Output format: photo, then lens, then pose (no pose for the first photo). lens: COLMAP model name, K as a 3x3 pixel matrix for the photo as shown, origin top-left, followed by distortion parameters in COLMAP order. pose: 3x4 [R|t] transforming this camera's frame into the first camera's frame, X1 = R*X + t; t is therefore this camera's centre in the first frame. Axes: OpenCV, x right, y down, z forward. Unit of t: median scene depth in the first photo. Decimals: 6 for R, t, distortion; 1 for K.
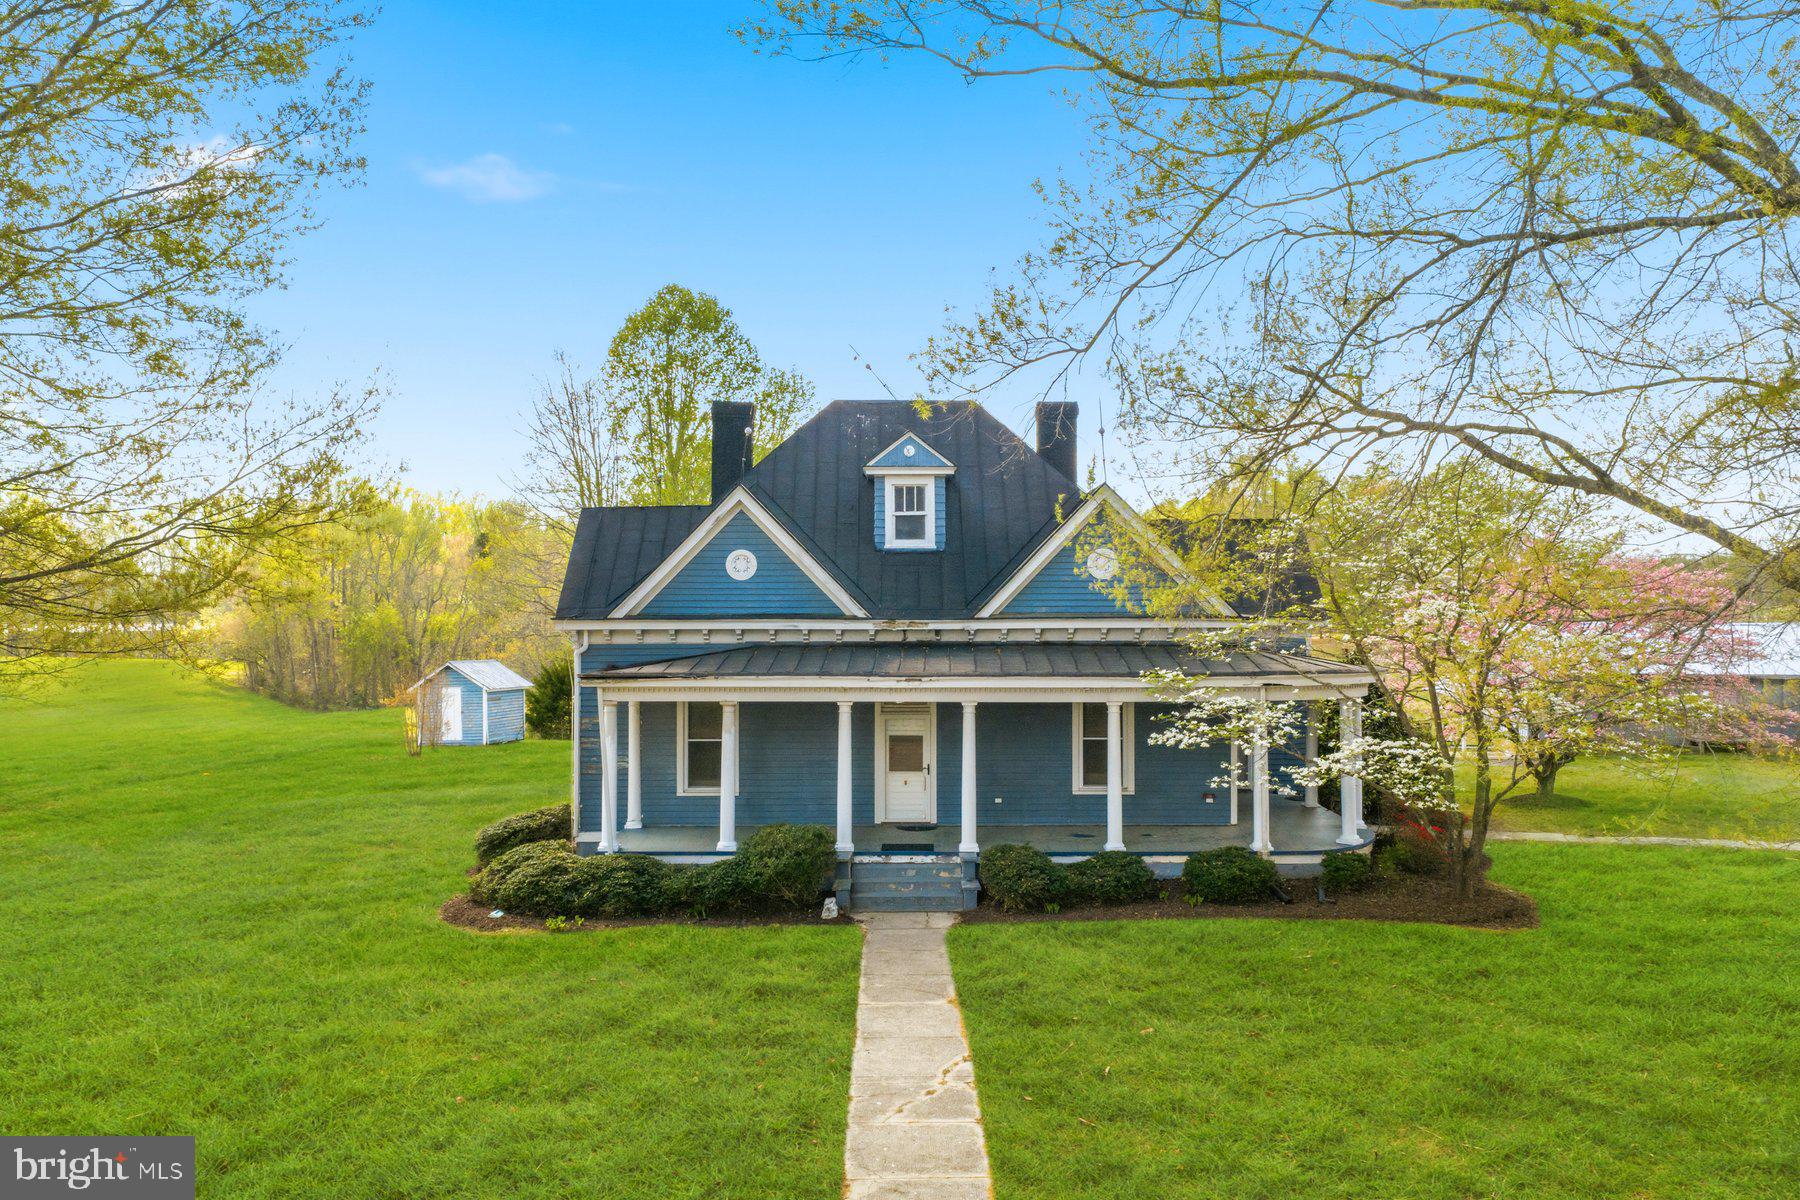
lens RADIAL K [[1484.8, 0, 900.3], [0, 1484.8, 601.1], [0, 0, 1]] dist [0.007742, -0.001270]
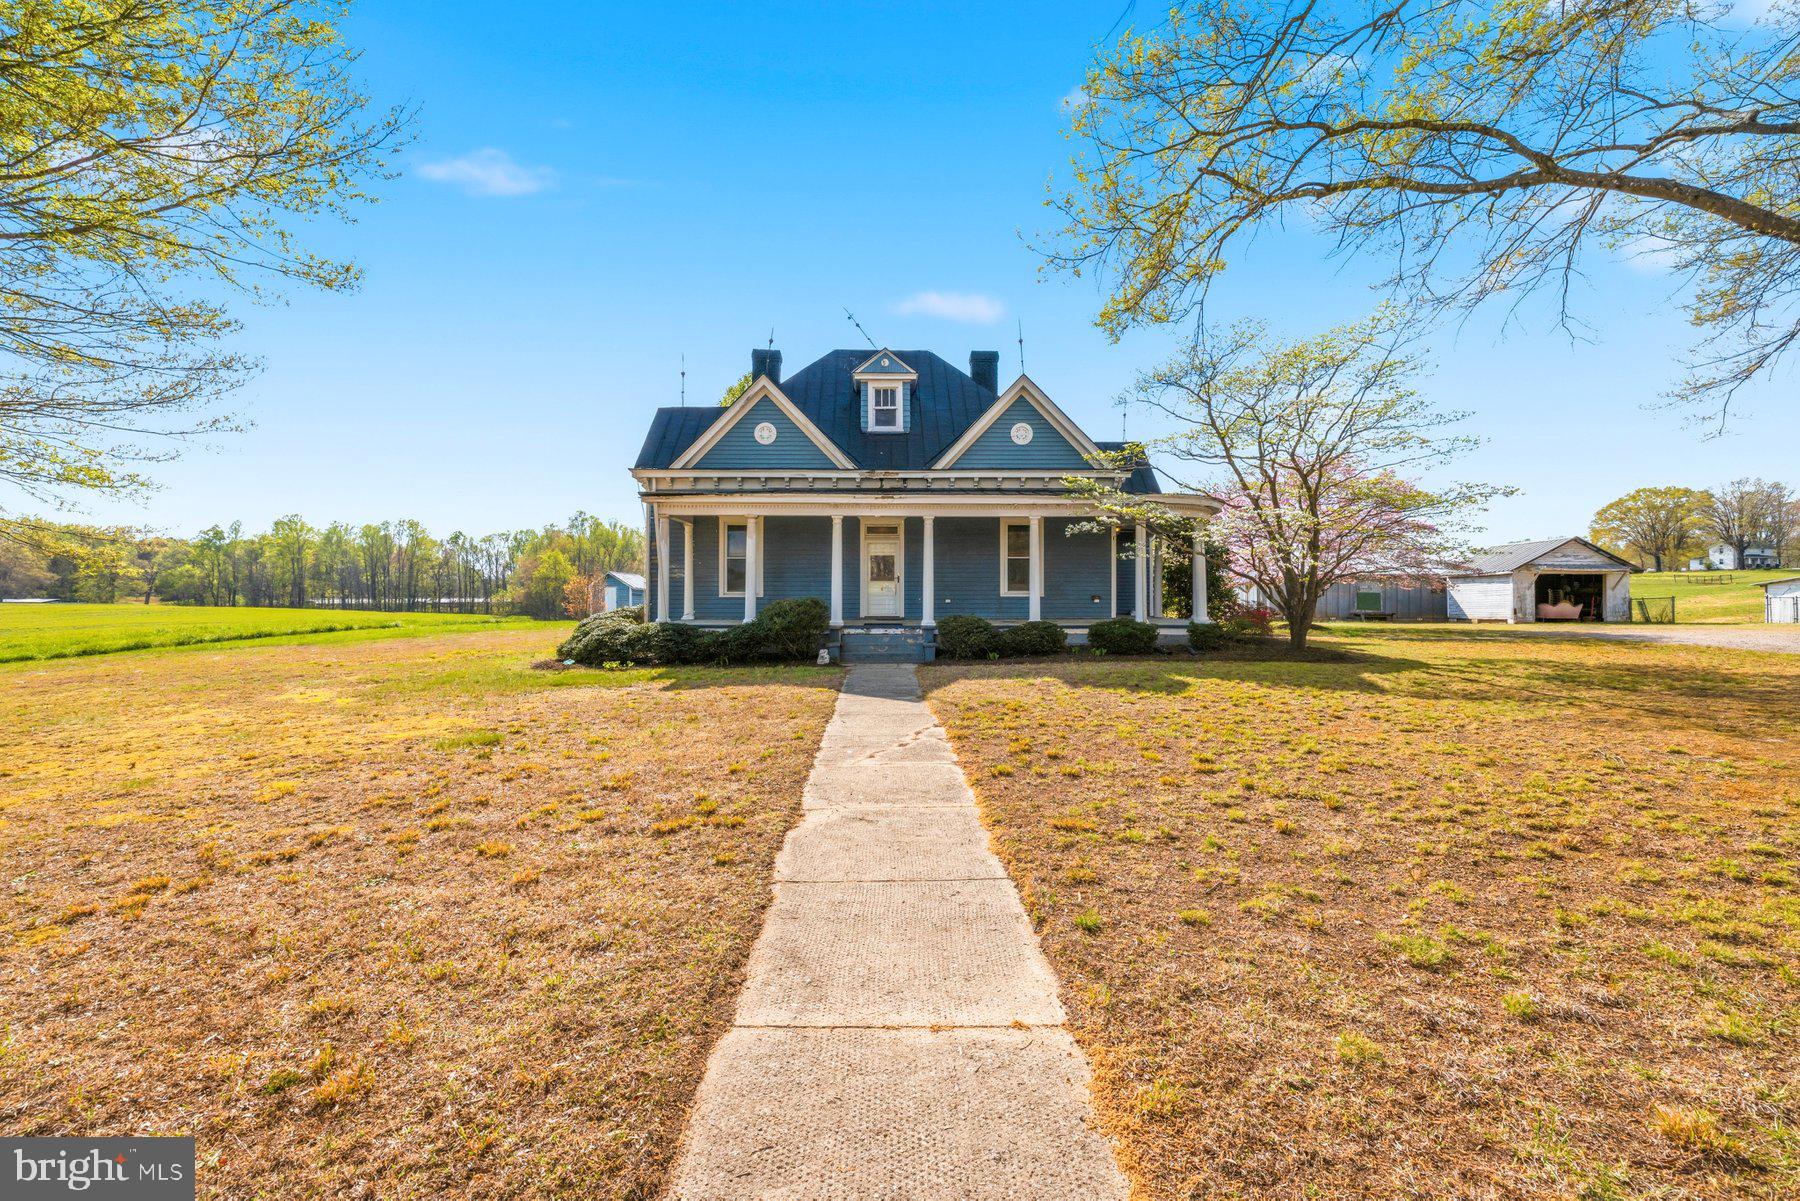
lens RADIAL K [[763.7, 0, 892.7], [0, 763.7, 590.3], [0, 0, 1]] dist [-0.002526, 0.000061]
pose [[0.999899, 0.001542, 0.014124, 0.003428], [-0.001461, 0.999982, -0.005738, 0.129964], [-0.014133, 0.005716, 0.999884, 0.278368]]
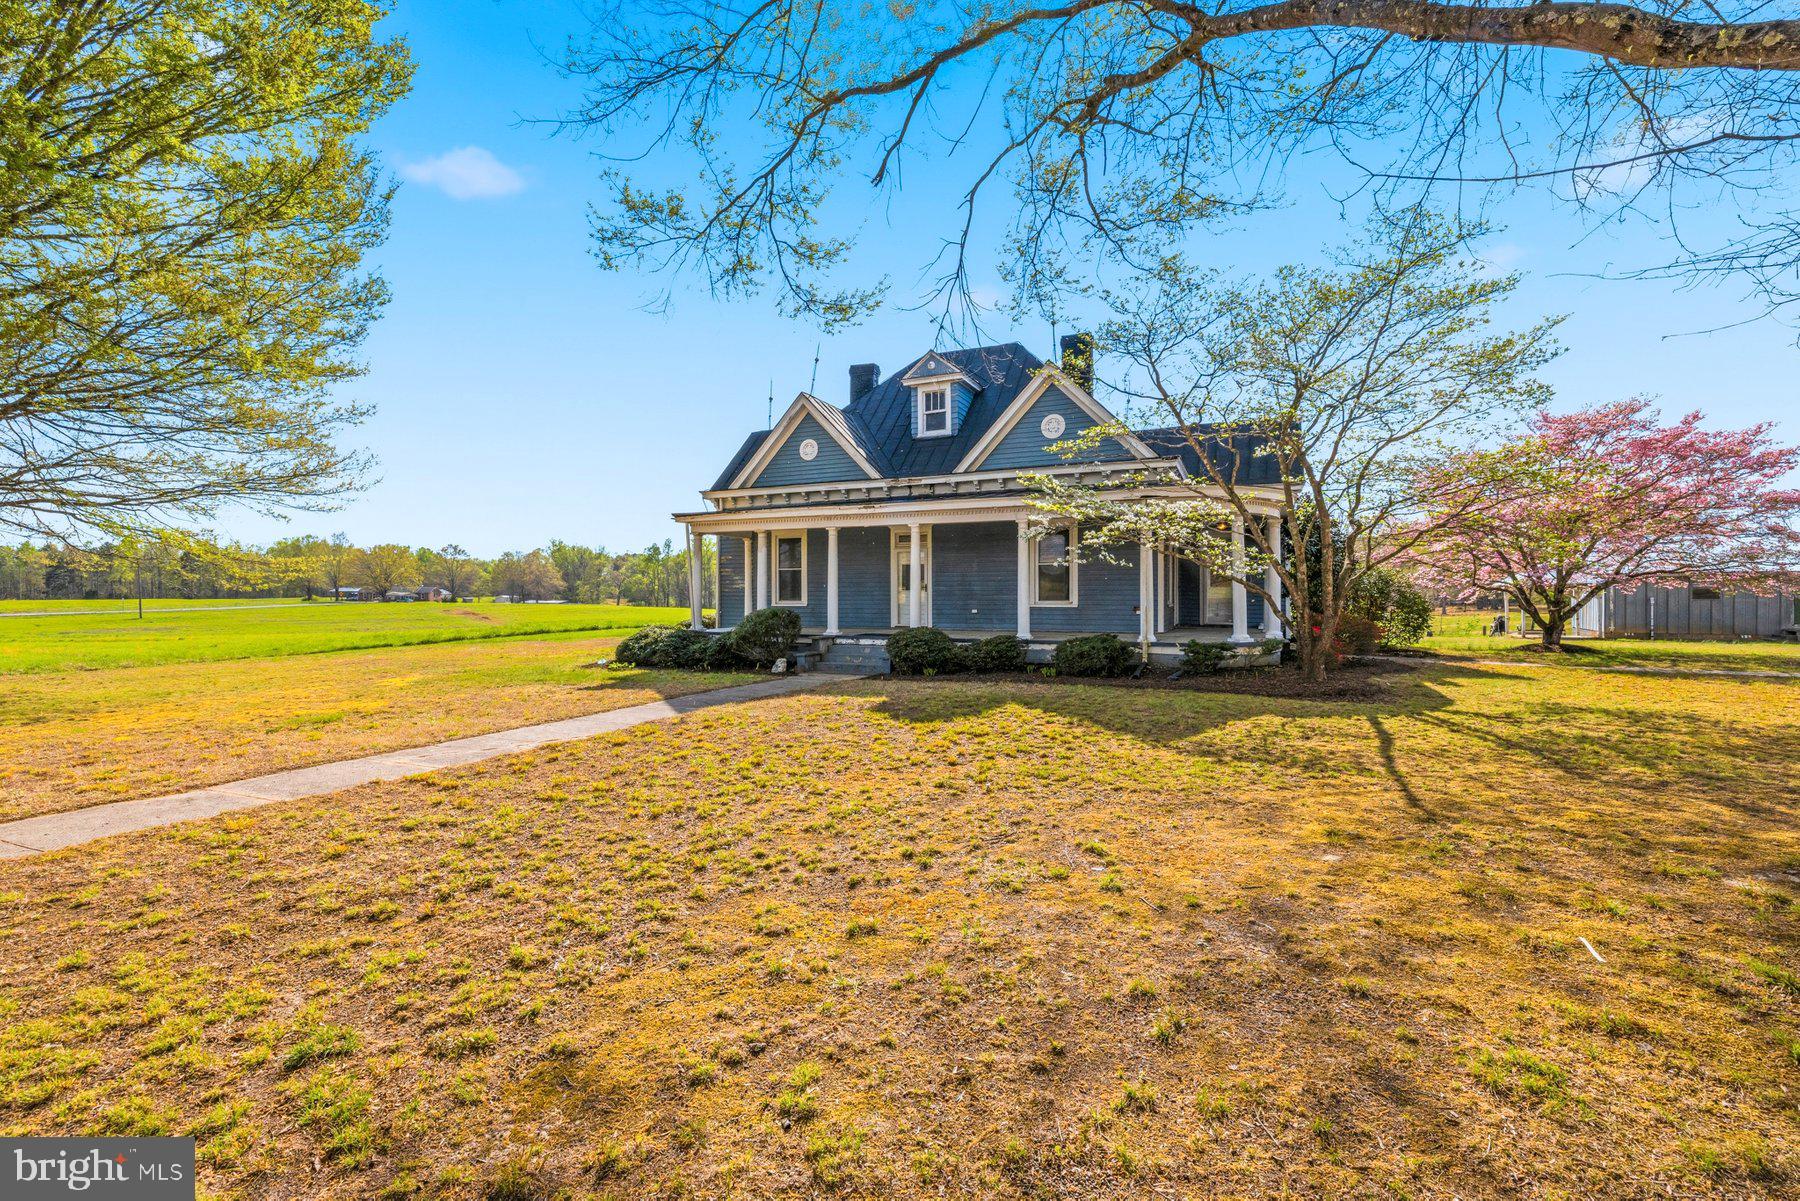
lens RADIAL K [[763.7, 0, 902.4], [0, 763.7, 604.4], [0, 0, 1]] dist [-0.002526, 0.000061]
pose [[0.912212, 0.003632, -0.409703, 0.292076], [0.001238, 0.999932, 0.011621, 0.122171], [0.409717, -0.011108, 0.912145, 0.348217]]
